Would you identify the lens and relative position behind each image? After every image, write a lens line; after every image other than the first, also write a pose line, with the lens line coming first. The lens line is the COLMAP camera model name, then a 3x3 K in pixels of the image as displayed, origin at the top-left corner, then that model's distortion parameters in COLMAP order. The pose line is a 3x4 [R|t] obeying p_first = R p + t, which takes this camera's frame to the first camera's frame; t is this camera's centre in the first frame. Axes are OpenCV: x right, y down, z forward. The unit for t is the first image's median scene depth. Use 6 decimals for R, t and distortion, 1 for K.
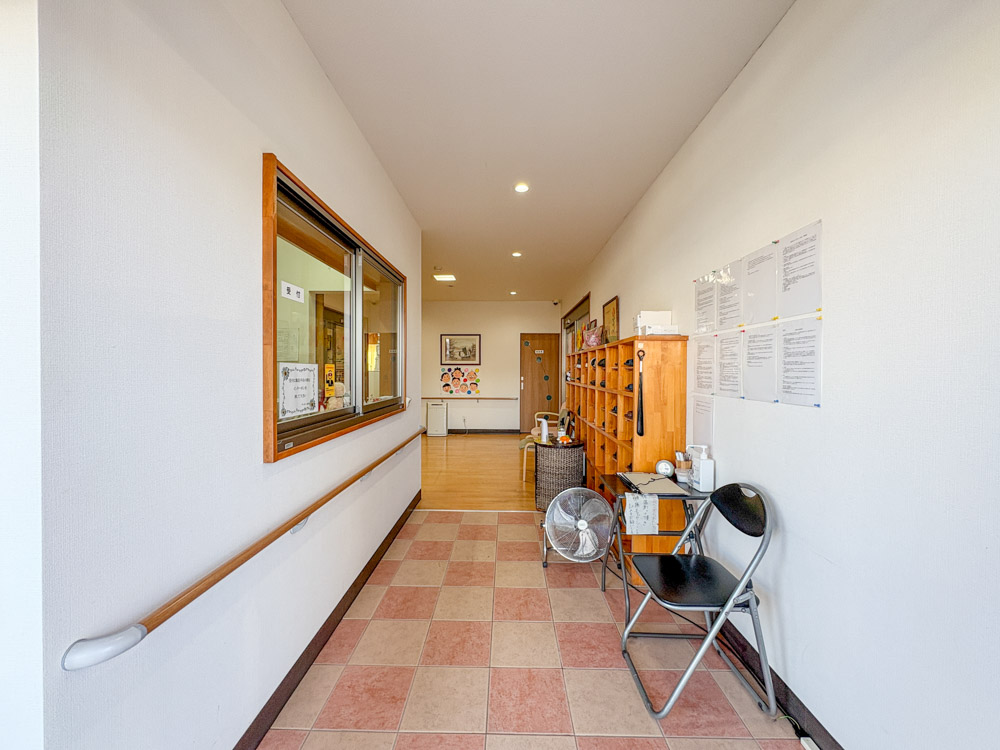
lens RADIAL K [[397.4, 0, 500.0], [0, 397.4, 375.0], [0, 0, 1]] dist [0.000880, -0.000232]
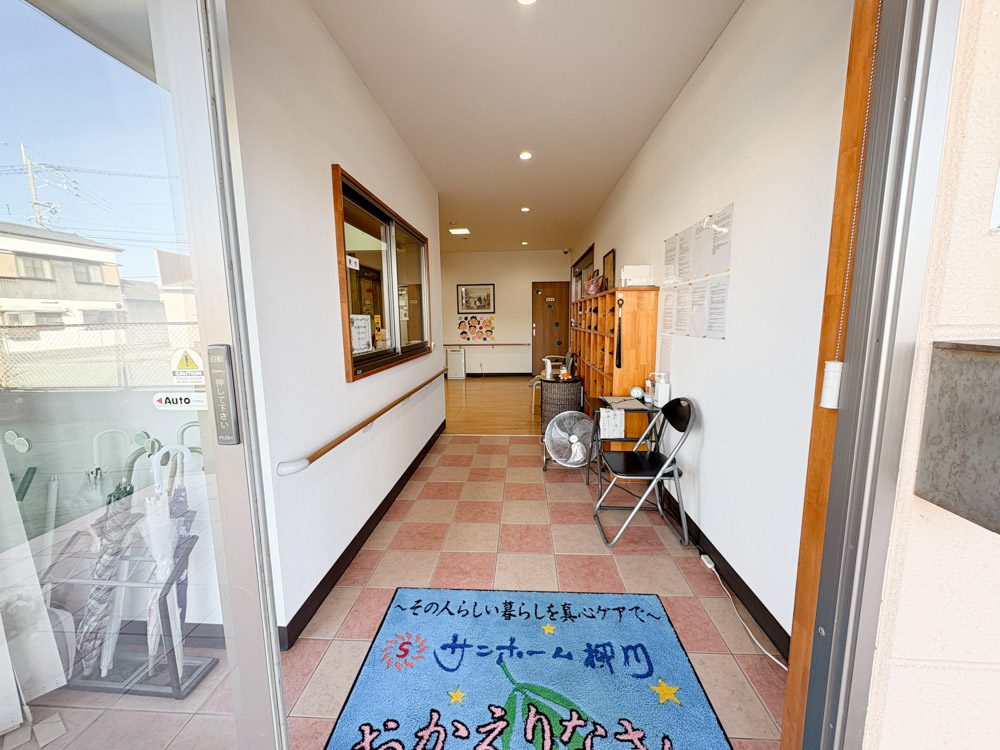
lens RADIAL K [[397.4, 0, 500.0], [0, 397.4, 375.0], [0, 0, 1]] dist [0.000880, -0.000232]
pose [[0.999020, -0.010955, -0.042886, 0.027819], [0.016427, 0.991456, 0.129406, 0.004816], [0.041102, -0.129983, 0.990664, -0.251649]]
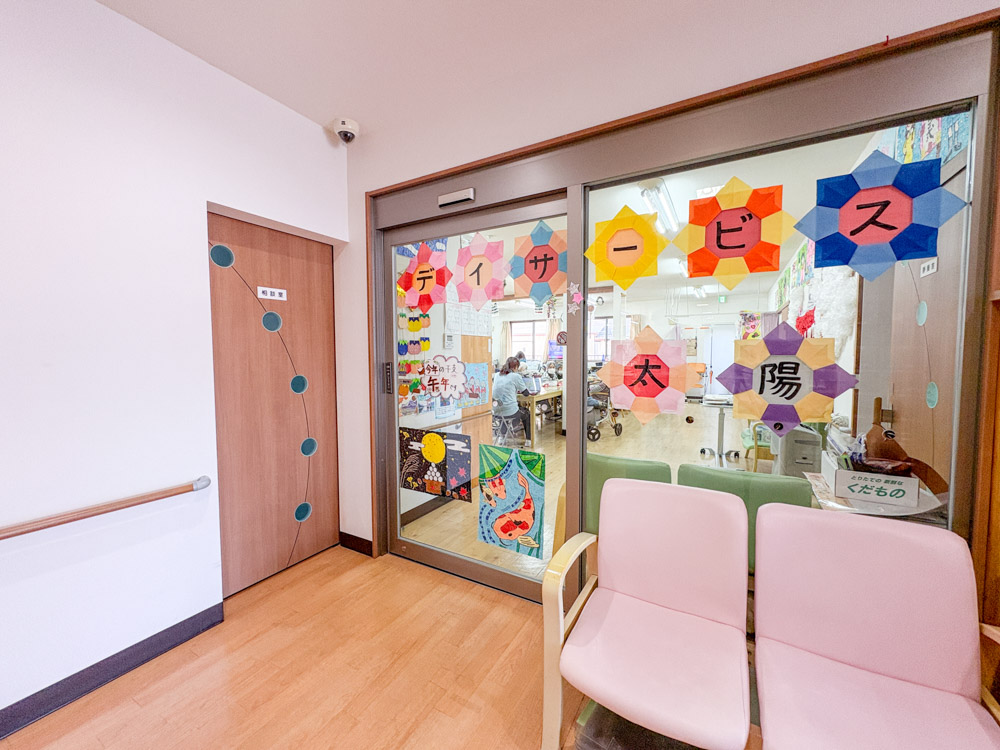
lens RADIAL K [[397.4, 0, 500.0], [0, 397.4, 375.0], [0, 0, 1]] dist [0.000880, -0.000232]
pose [[0.481760, -0.051497, 0.874789, -0.238091], [0.013362, 0.998587, 0.051426, -0.041709], [-0.876201, -0.013086, 0.481768, 2.328077]]
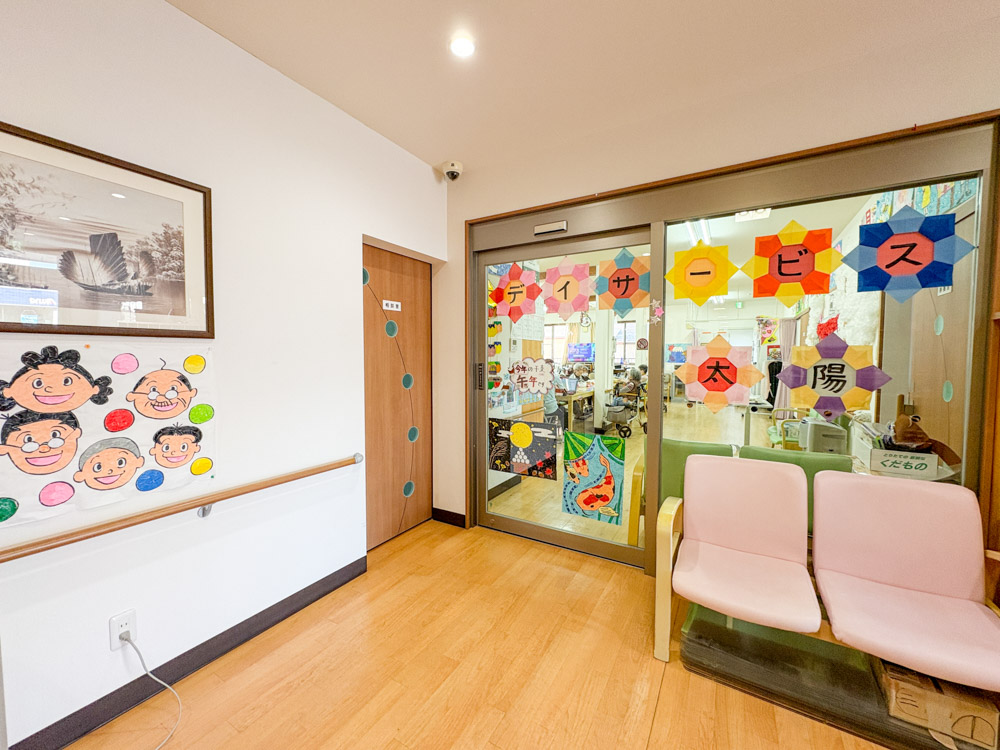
lens RADIAL K [[397.4, 0, 500.0], [0, 397.4, 375.0], [0, 0, 1]] dist [0.000880, -0.000232]
pose [[0.493409, -0.043143, 0.868727, -0.499914], [0.008430, 0.998959, 0.044823, -0.042940], [-0.869757, -0.014793, 0.493259, 2.422114]]
